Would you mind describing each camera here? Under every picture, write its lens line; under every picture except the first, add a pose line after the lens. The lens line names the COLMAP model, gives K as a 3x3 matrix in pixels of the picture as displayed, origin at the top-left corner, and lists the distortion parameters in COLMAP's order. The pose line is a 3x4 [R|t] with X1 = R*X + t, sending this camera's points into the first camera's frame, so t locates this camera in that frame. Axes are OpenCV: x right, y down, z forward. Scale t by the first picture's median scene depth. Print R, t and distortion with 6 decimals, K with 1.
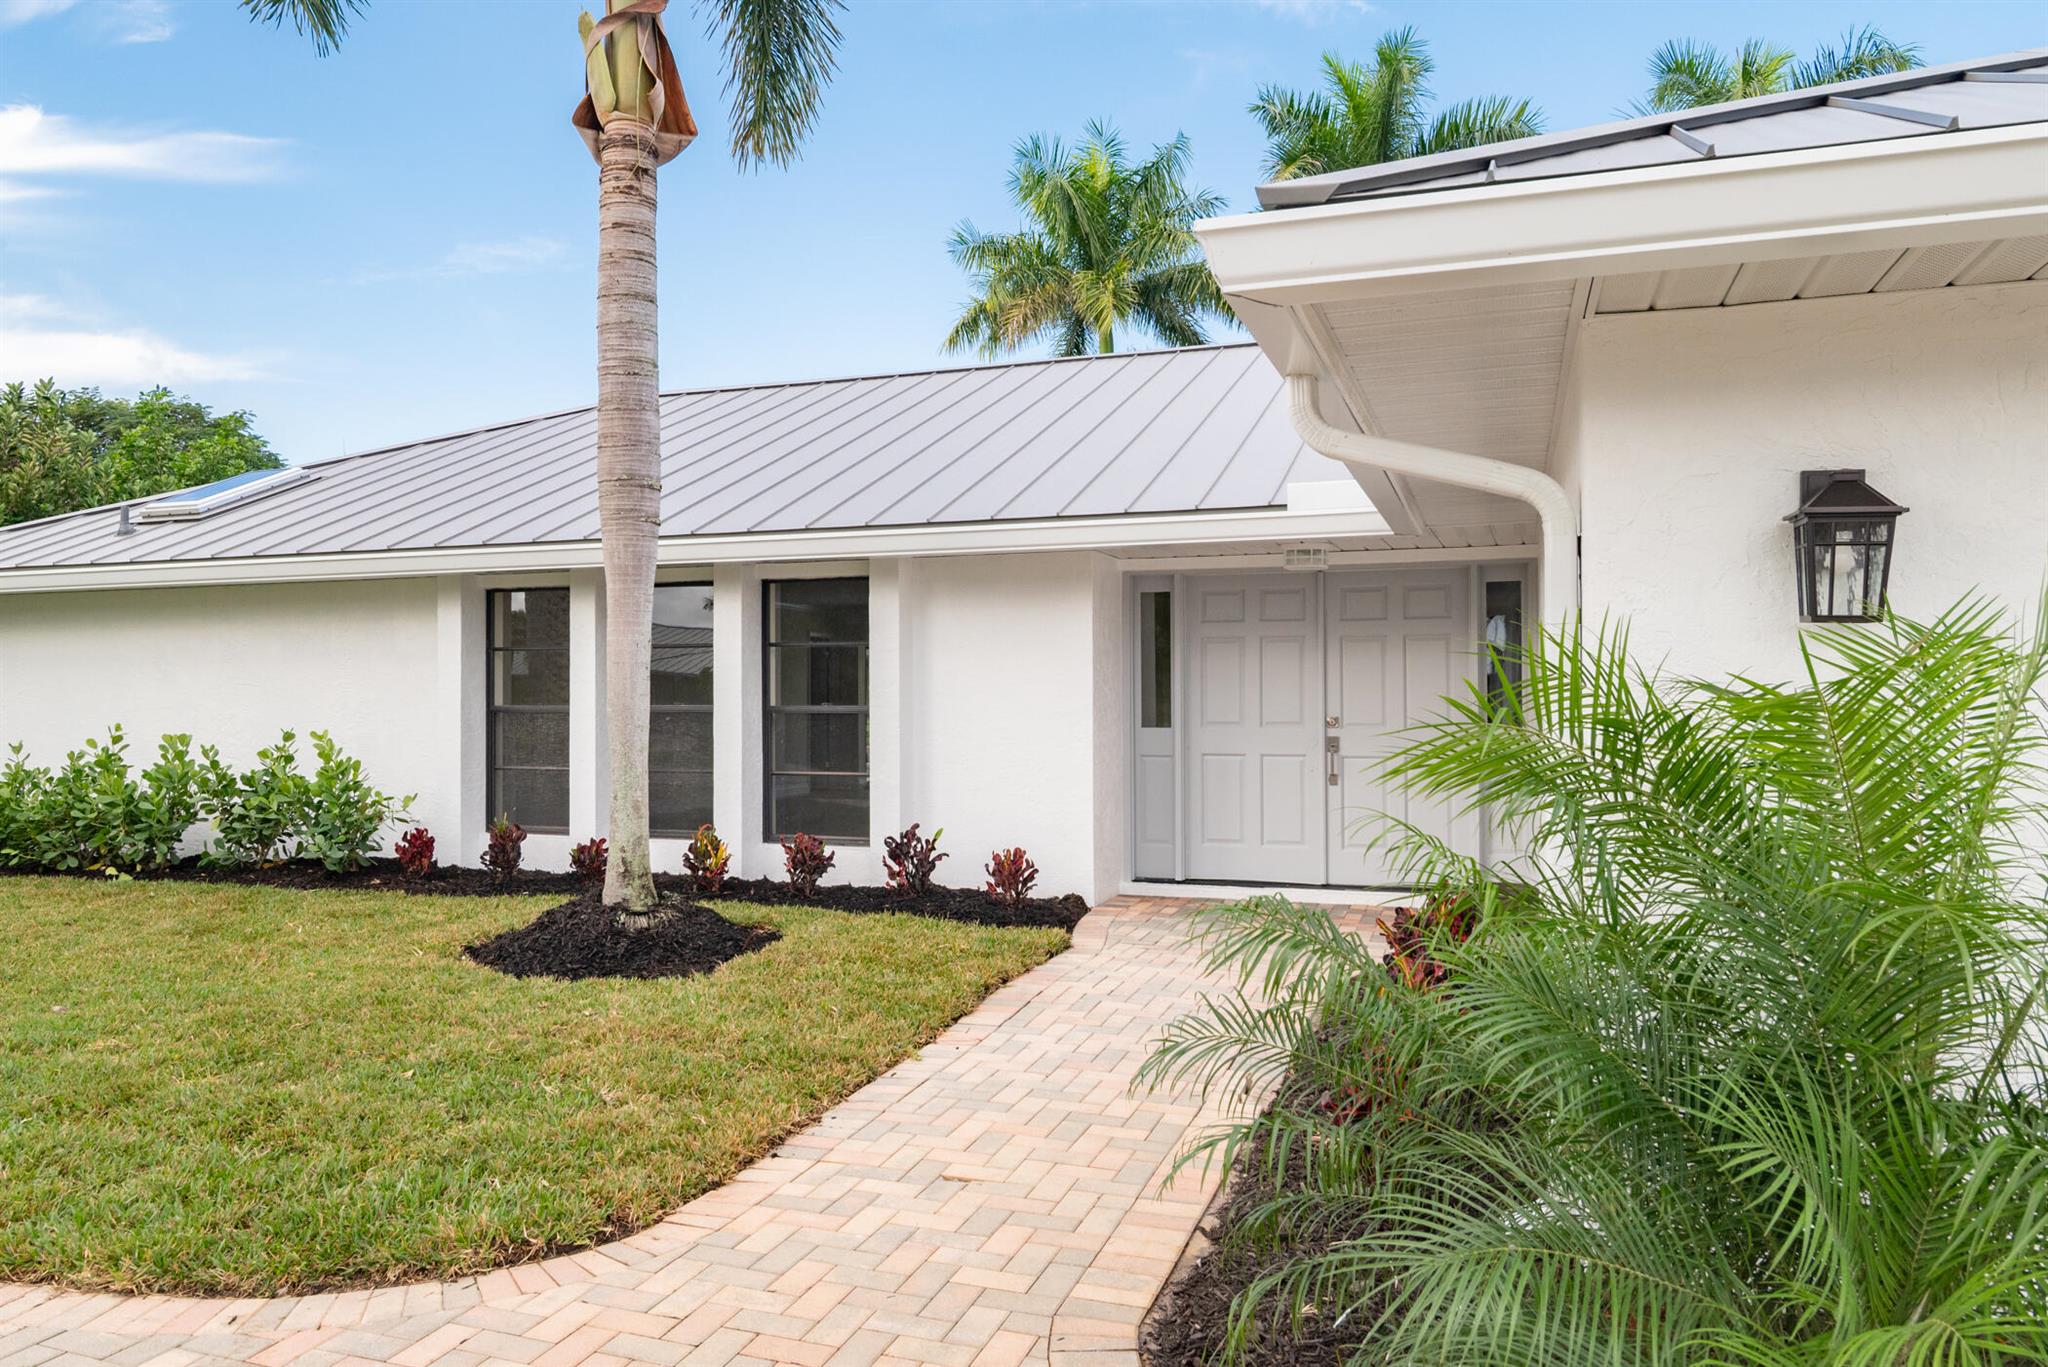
lens RADIAL K [[1470.9, 0, 961.4], [0, 1470.9, 676.9], [0, 0, 1]] dist [-0.005741, 0.002276]
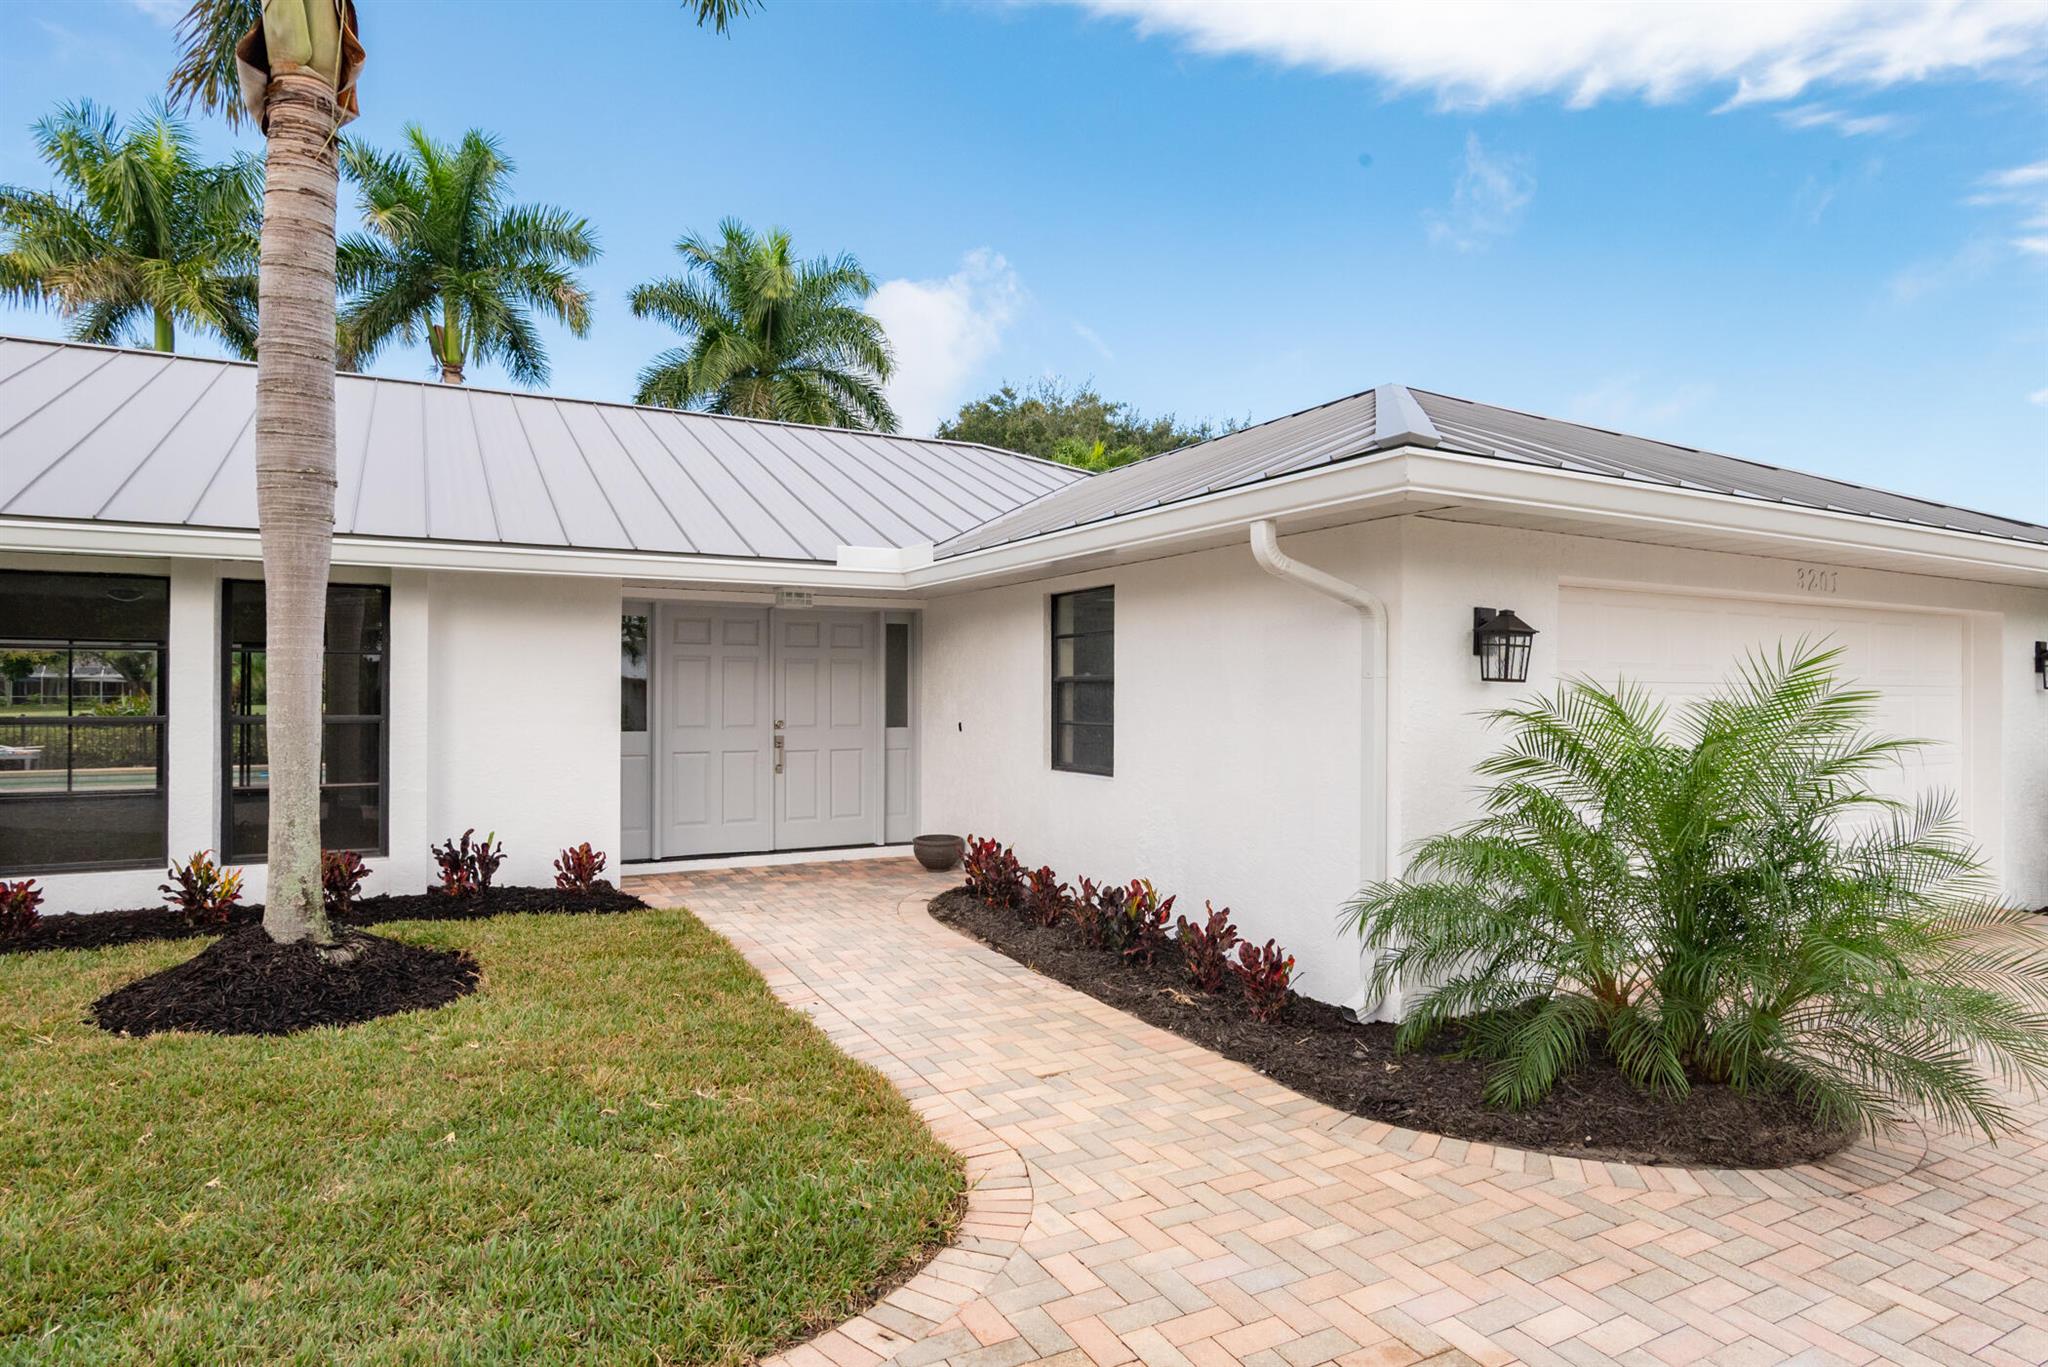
lens RADIAL K [[1201.0, 0, 1029.3], [0, 1201.0, 676.3], [0, 0, 1]] dist [-0.001665, -0.001180]
pose [[0.647204, 0.014312, 0.762182, -0.485480], [-0.013352, 0.999883, -0.007438, -0.008515], [-0.762200, -0.005362, 0.647320, 0.172040]]
